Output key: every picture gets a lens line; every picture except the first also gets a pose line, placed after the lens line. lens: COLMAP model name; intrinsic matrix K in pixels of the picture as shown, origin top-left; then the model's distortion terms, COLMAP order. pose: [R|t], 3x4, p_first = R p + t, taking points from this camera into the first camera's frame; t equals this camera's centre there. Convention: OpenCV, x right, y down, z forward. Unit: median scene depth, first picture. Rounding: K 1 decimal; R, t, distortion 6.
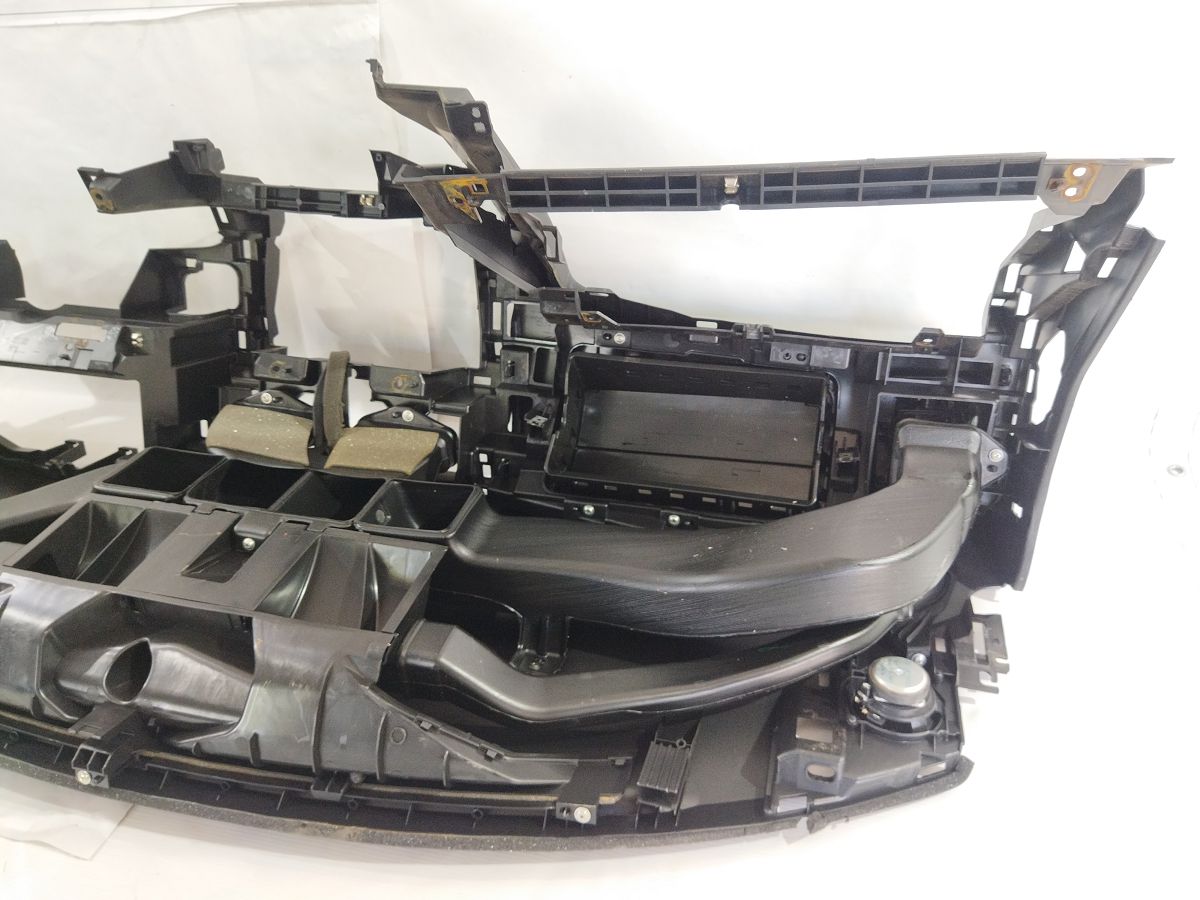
lens RADIAL K [[908.8, 0, 605.9], [0, 908.8, 442.4], [0, 0, 1]] dist [0.067684, -0.112422]
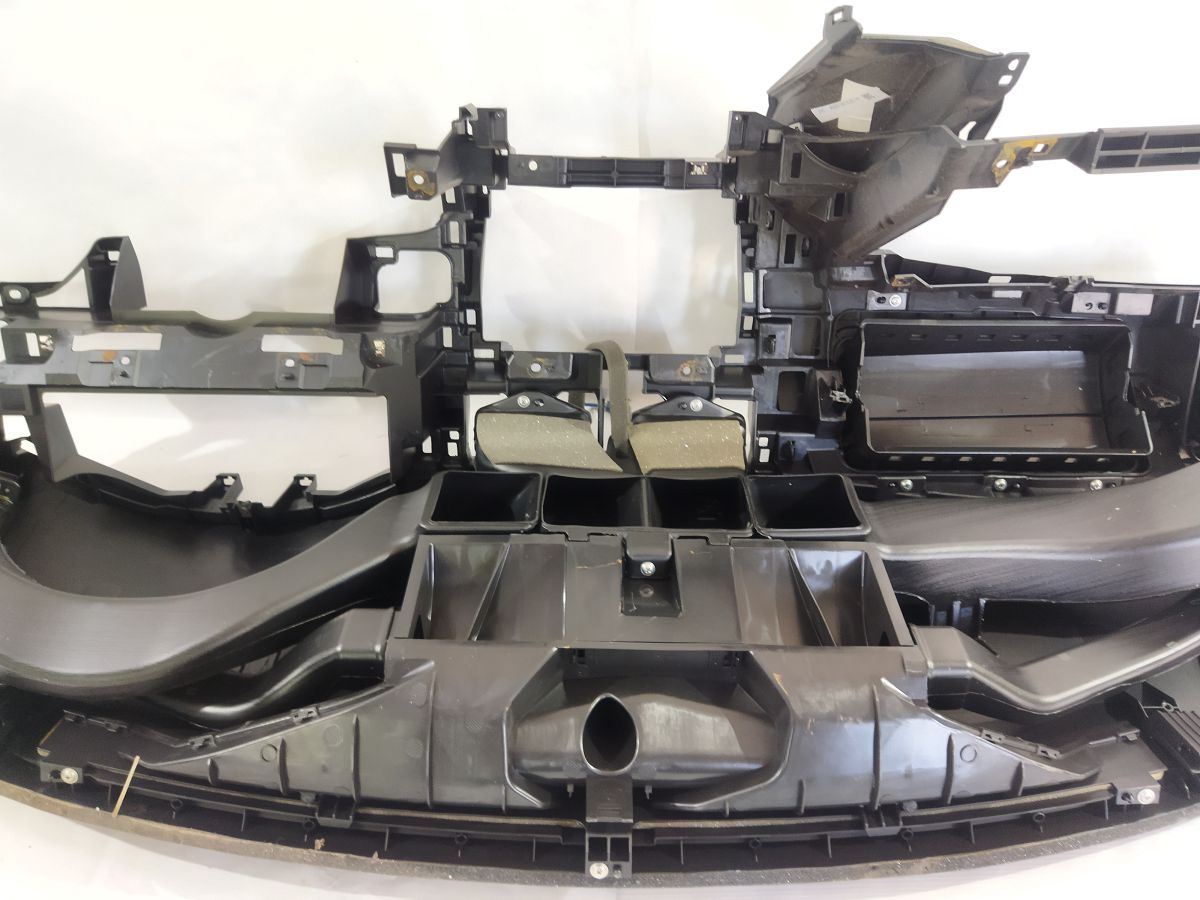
lens RADIAL K [[908.8, 0, 591.8], [0, 908.8, 446.4], [0, 0, 1]] dist [0.067684, -0.112422]
pose [[0.969645, -0.112072, 0.217321, -0.554775], [0.100067, 0.992821, 0.065518, -0.062274], [-0.223104, -0.041782, 0.973899, 0.144332]]
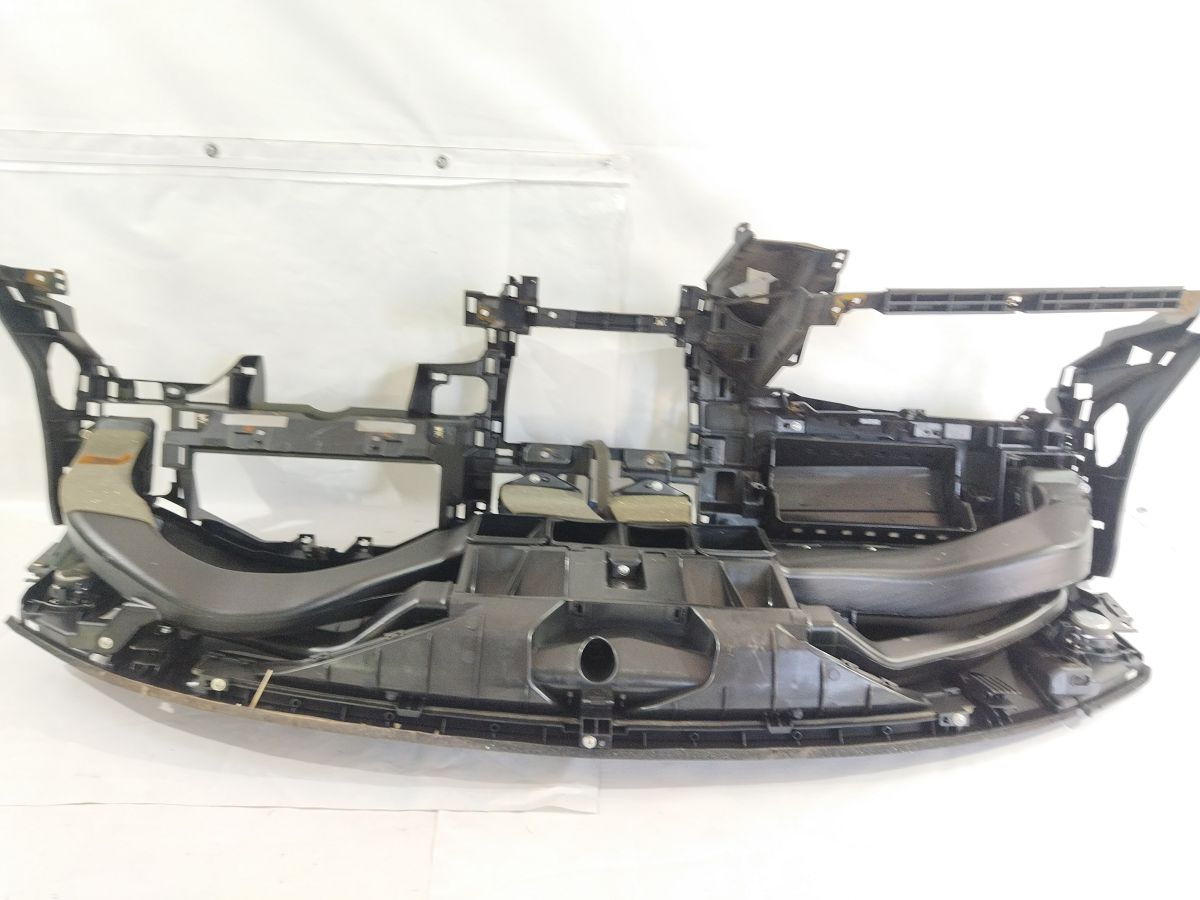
lens RADIAL K [[908.8, 0, 592.8], [0, 908.8, 441.7], [0, 0, 1]] dist [0.067684, -0.112422]
pose [[0.960017, -0.013630, 0.279610, -0.704671], [0.067806, 0.980394, -0.185014, 0.149373], [-0.271606, 0.196576, 0.942119, -0.207891]]
